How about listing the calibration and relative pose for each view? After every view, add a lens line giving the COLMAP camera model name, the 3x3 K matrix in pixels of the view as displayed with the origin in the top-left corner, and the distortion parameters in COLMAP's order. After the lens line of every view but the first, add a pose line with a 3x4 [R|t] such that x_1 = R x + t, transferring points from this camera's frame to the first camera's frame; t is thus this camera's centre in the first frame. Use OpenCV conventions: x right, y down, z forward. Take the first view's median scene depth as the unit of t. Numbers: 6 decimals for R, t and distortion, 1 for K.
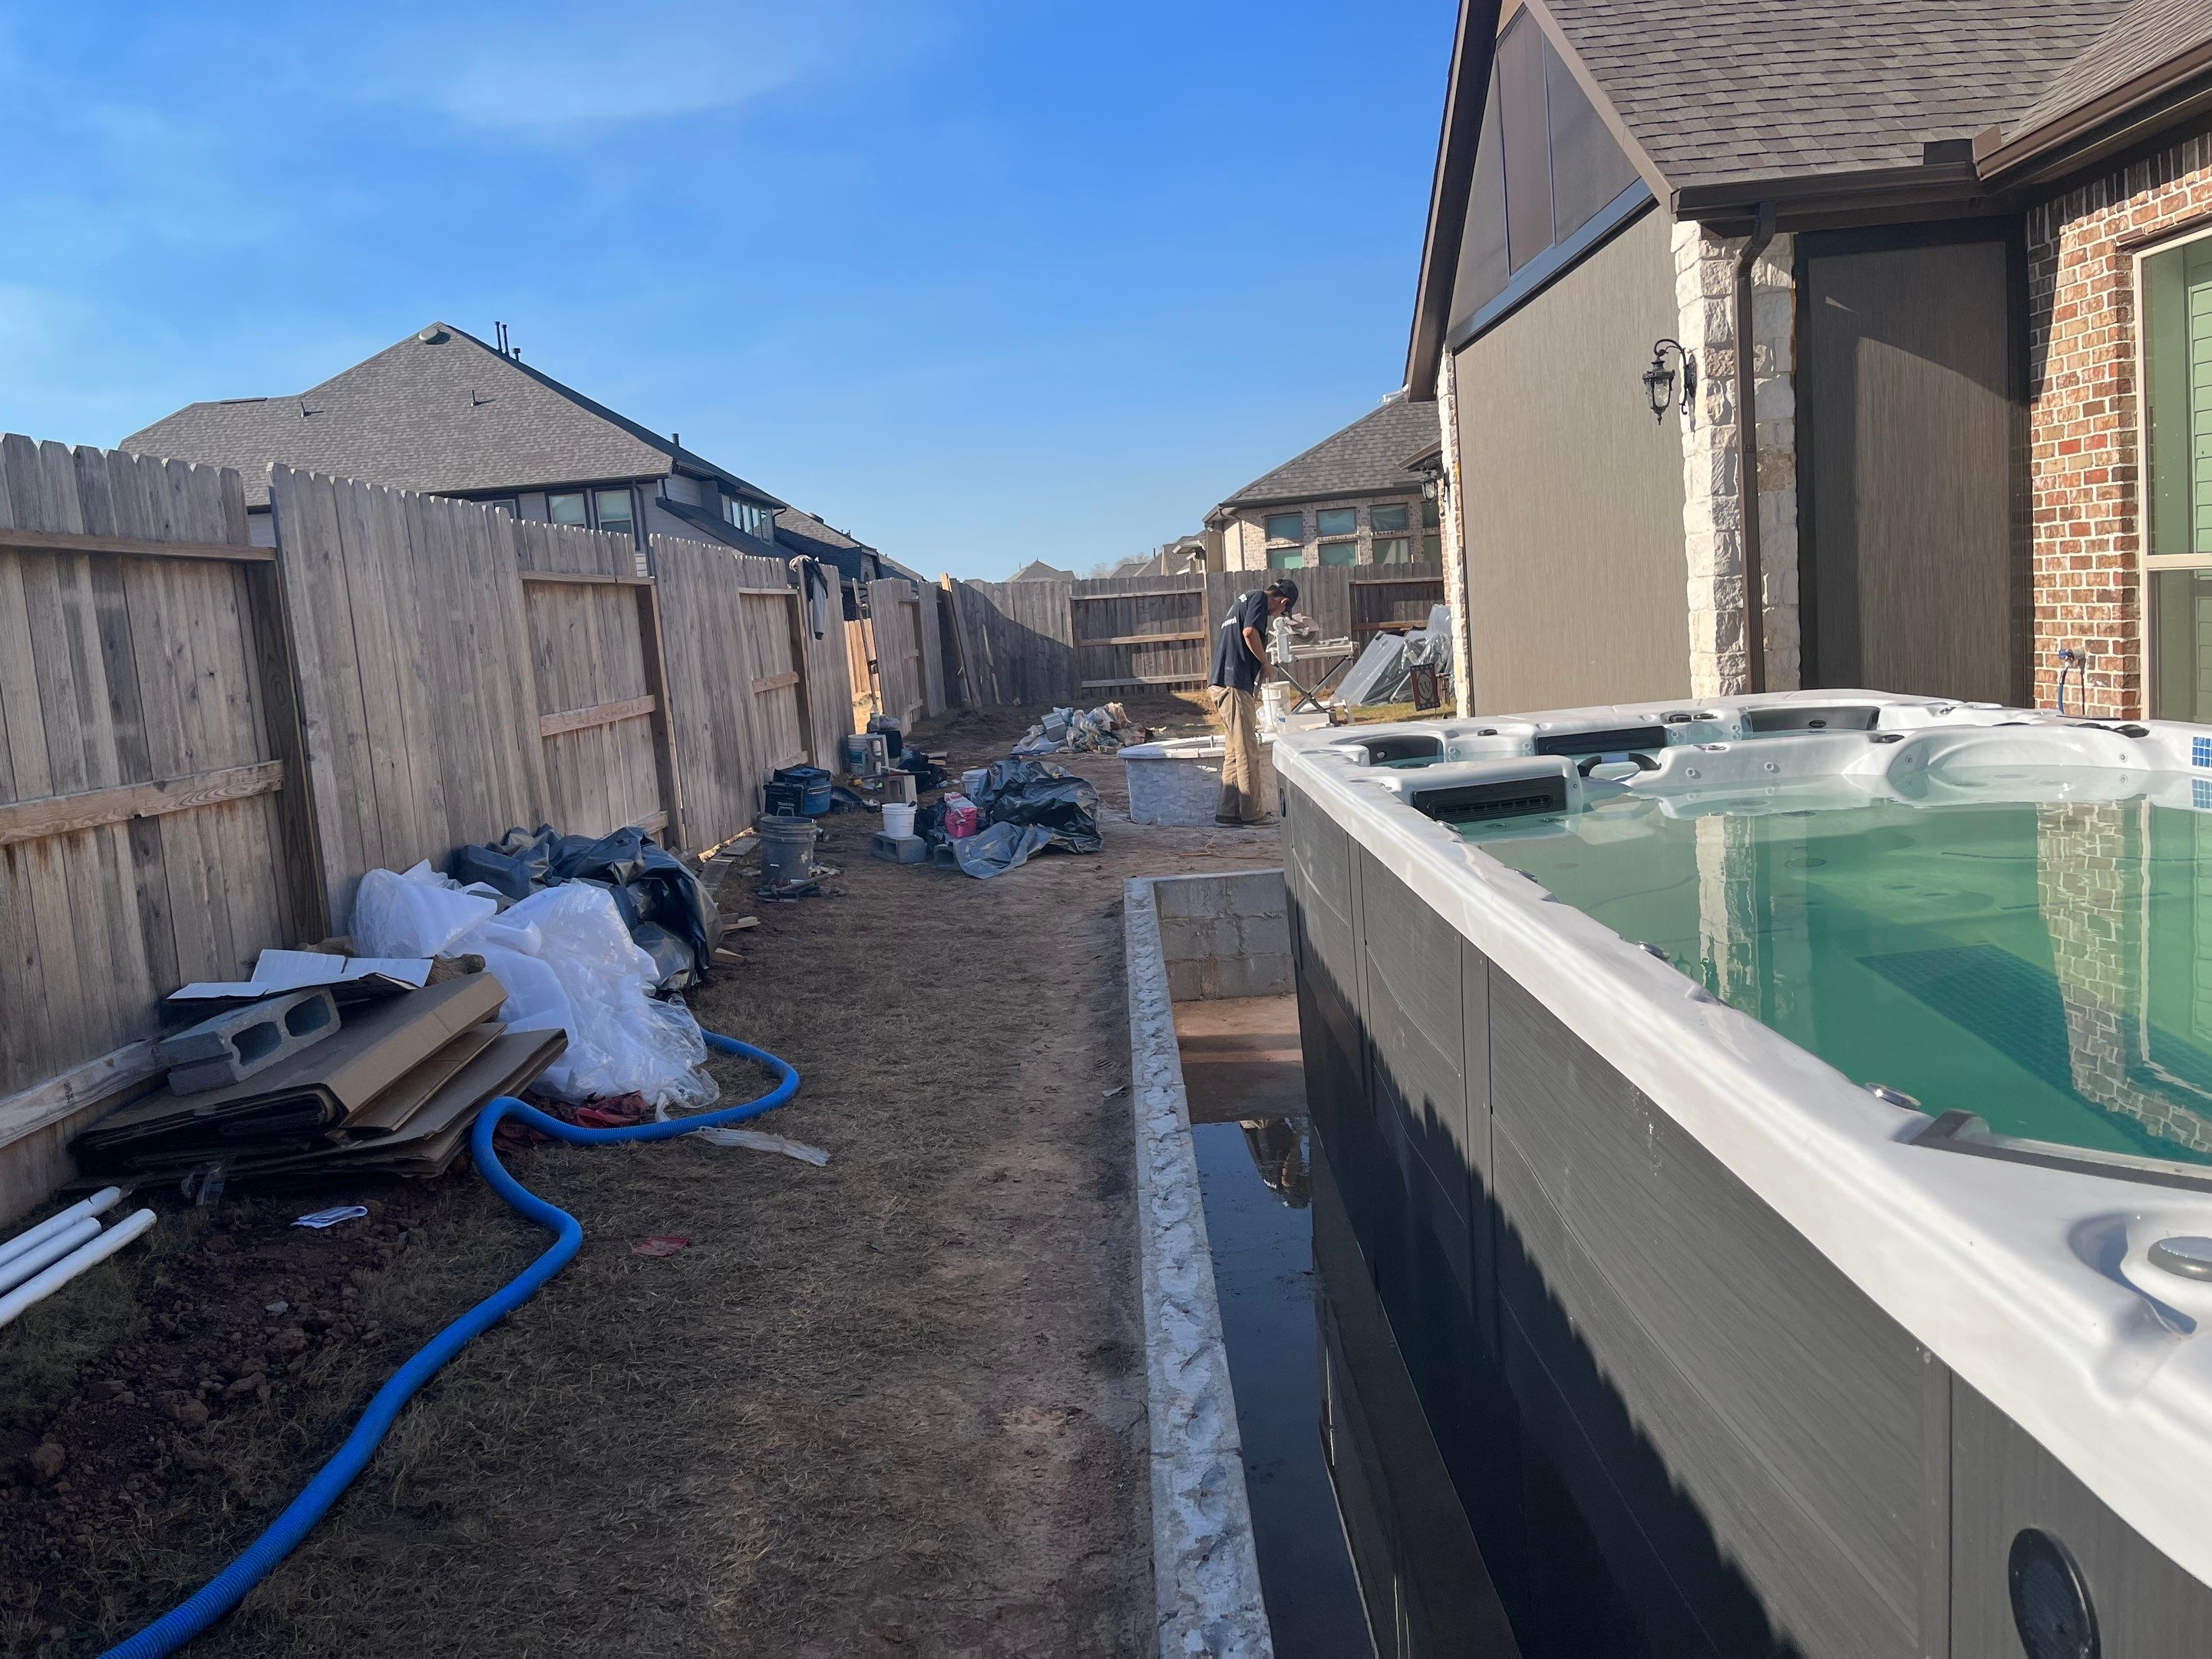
lens RADIAL K [[1680.0, 0, 1075.9], [0, 1680.0, 817.1], [0, 0, 1]] dist [0.068270, -0.099881]
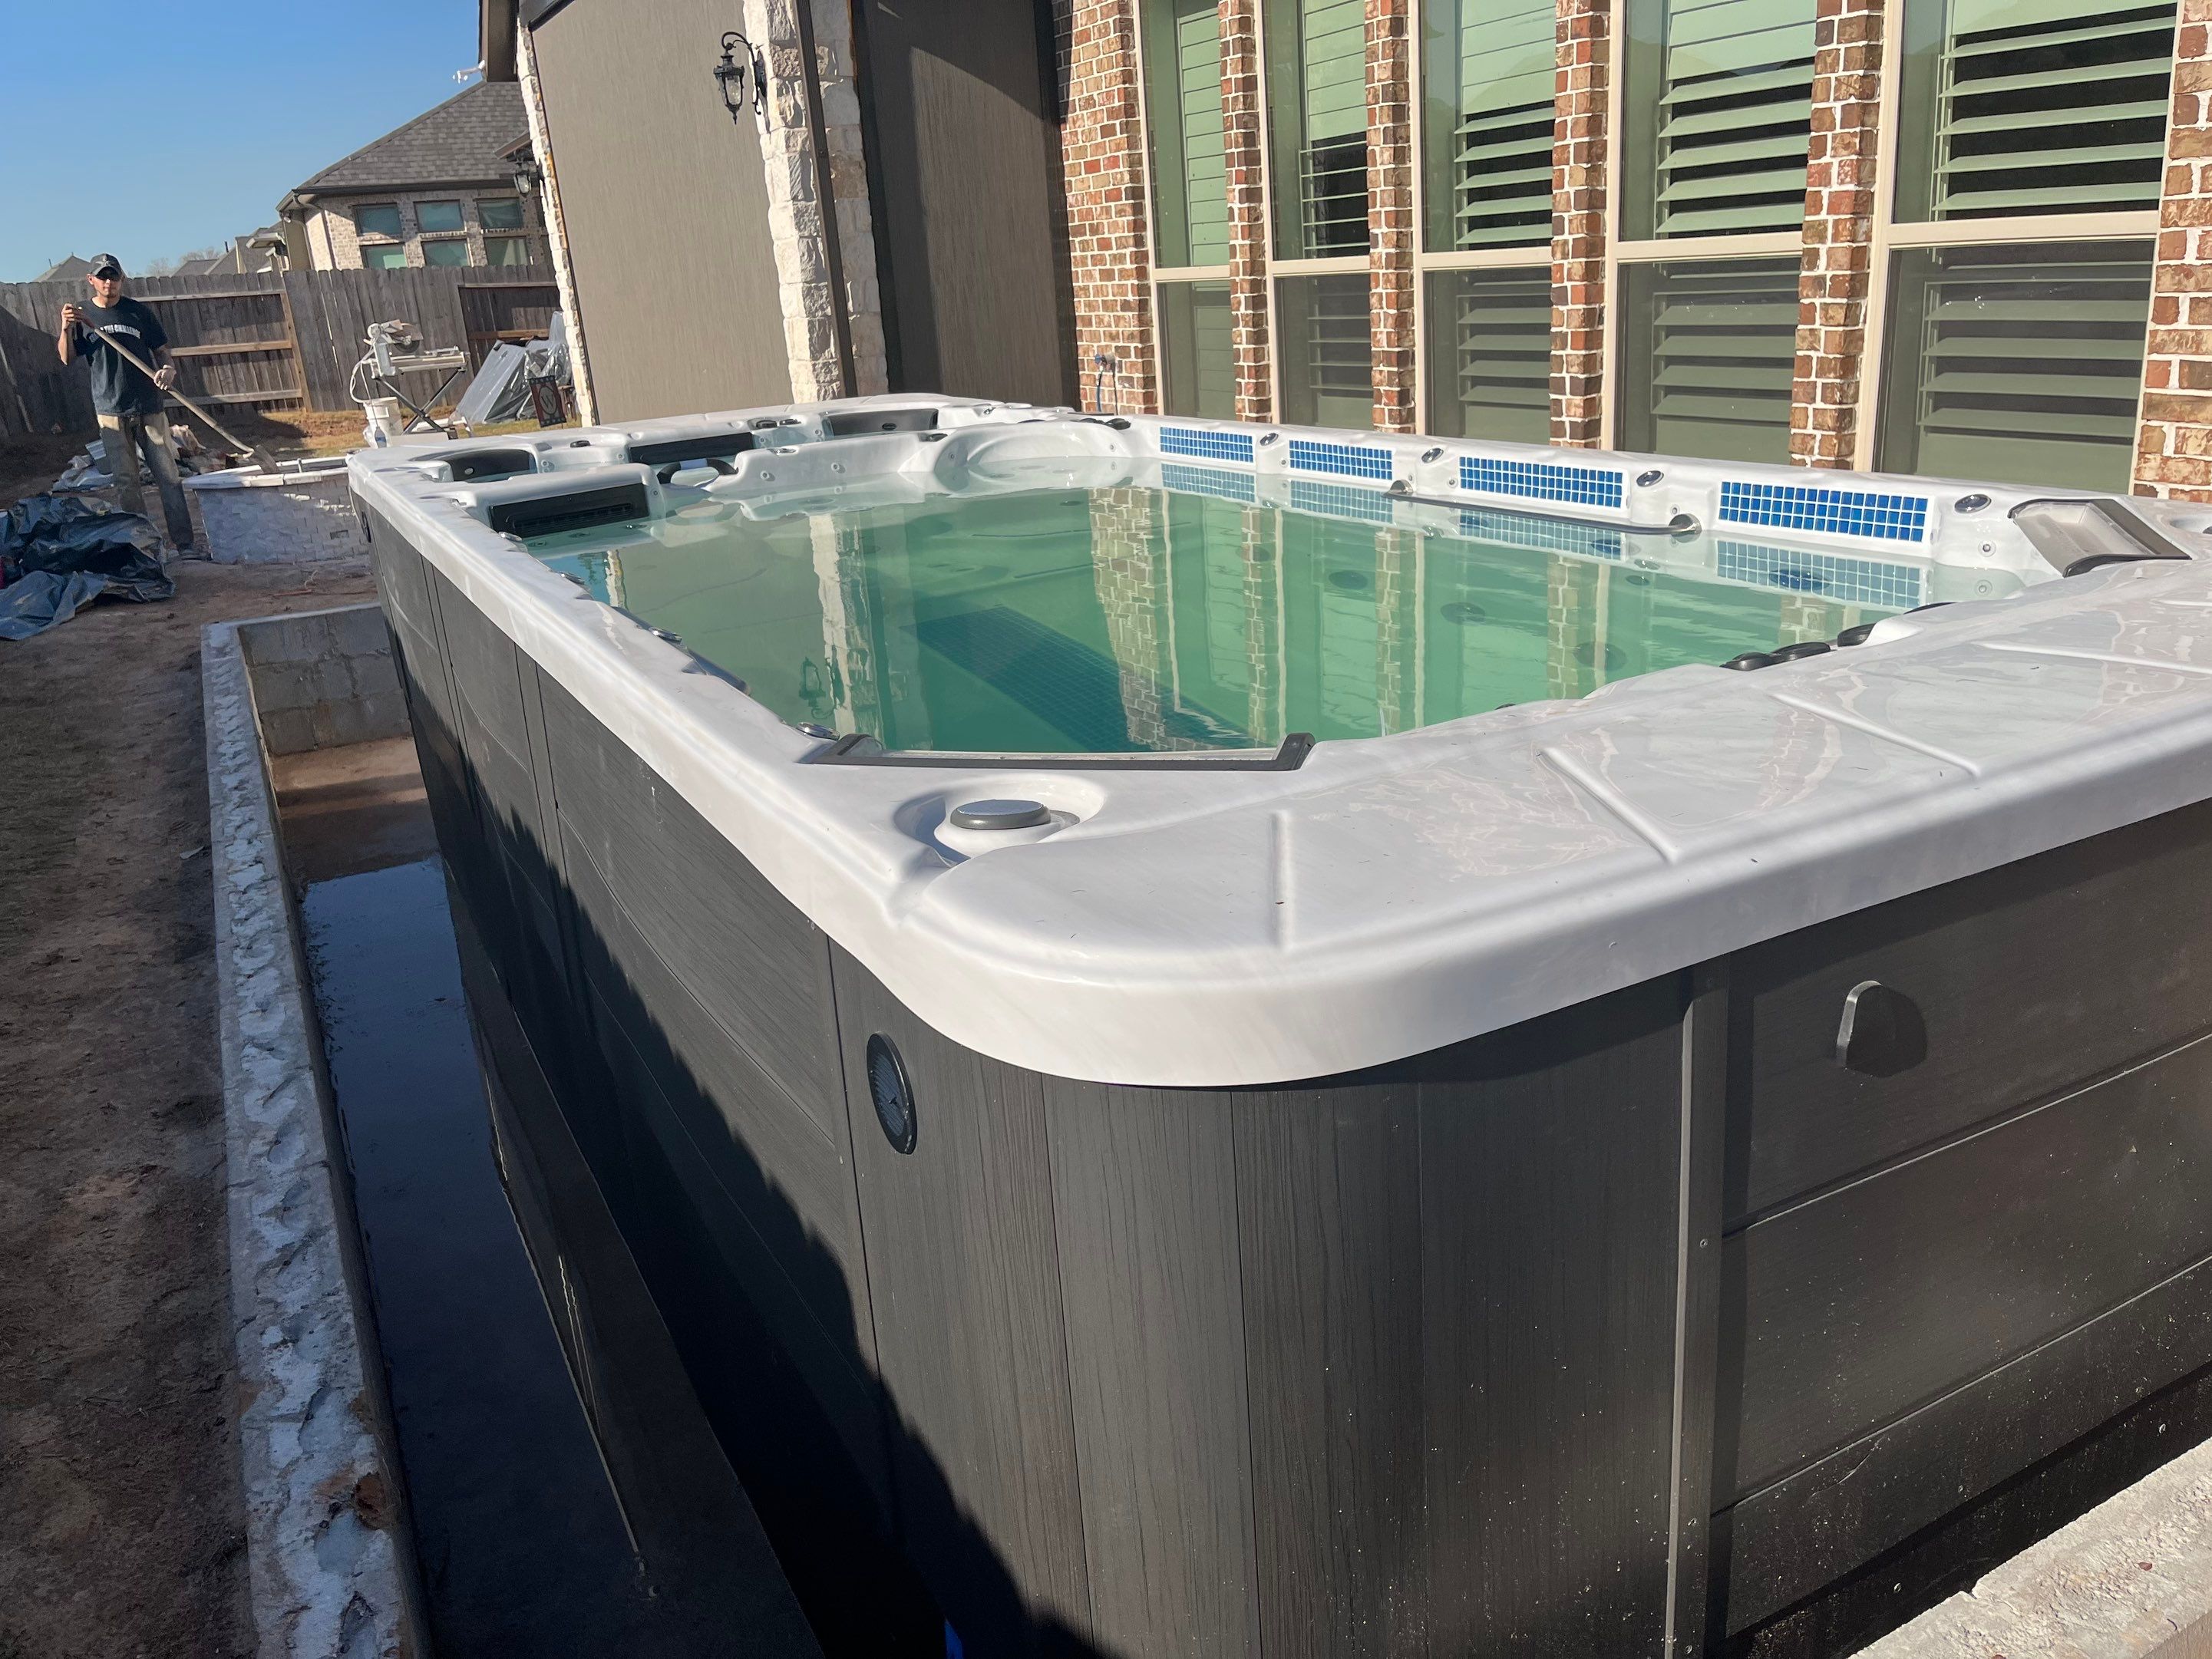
lens RADIAL K [[1691.4, 0, 1098.4], [0, 1691.4, 819.4], [0, 0, 1]] dist [0.050251, -0.061248]
pose [[0.879623, -0.134403, 0.456288, 0.022397], [0.058302, 0.982482, 0.177004, 0.005747], [-0.472084, -0.129094, 0.872050, -0.030401]]
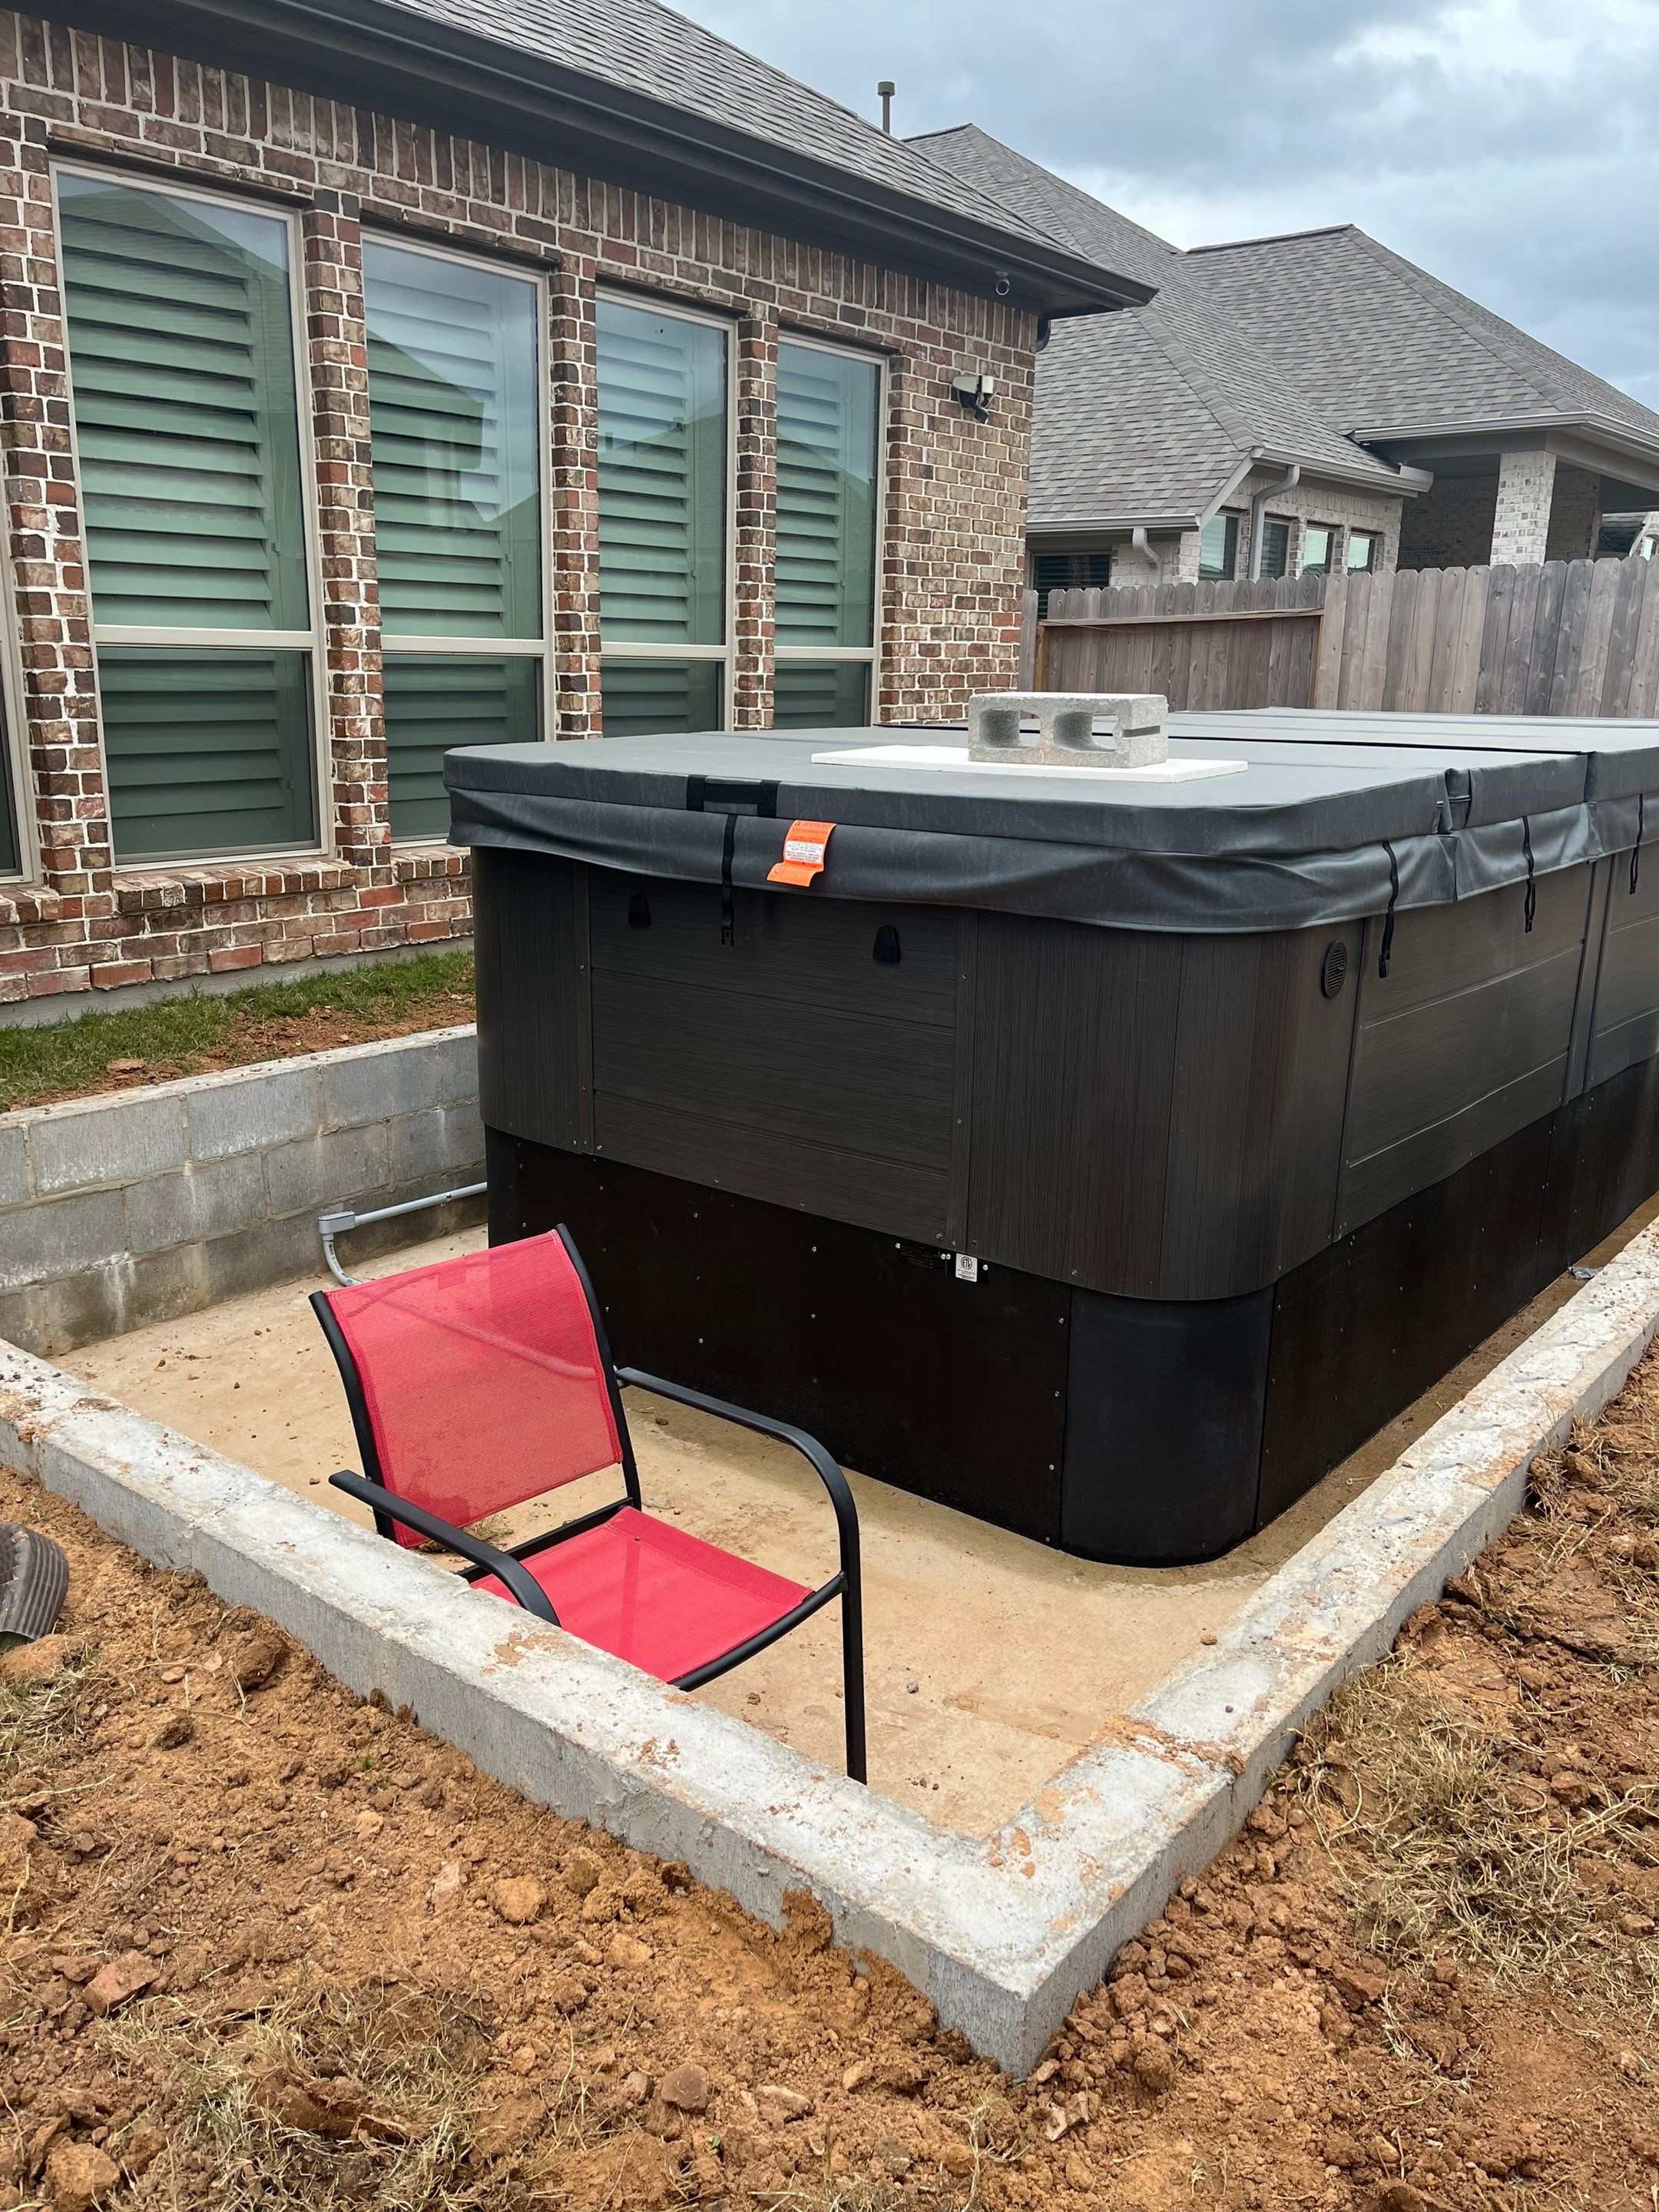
lens RADIAL K [[1678.9, 0, 829.5], [0, 1678.9, 1106.0], [0, 0, 1]] dist [0.029720, 0.004752]
pose [[-0.788927, -0.094917, 0.607112, -0.060843], [0.117199, 0.946619, 0.300295, -0.119844], [-0.603207, 0.308064, -0.735689, 1.220028]]
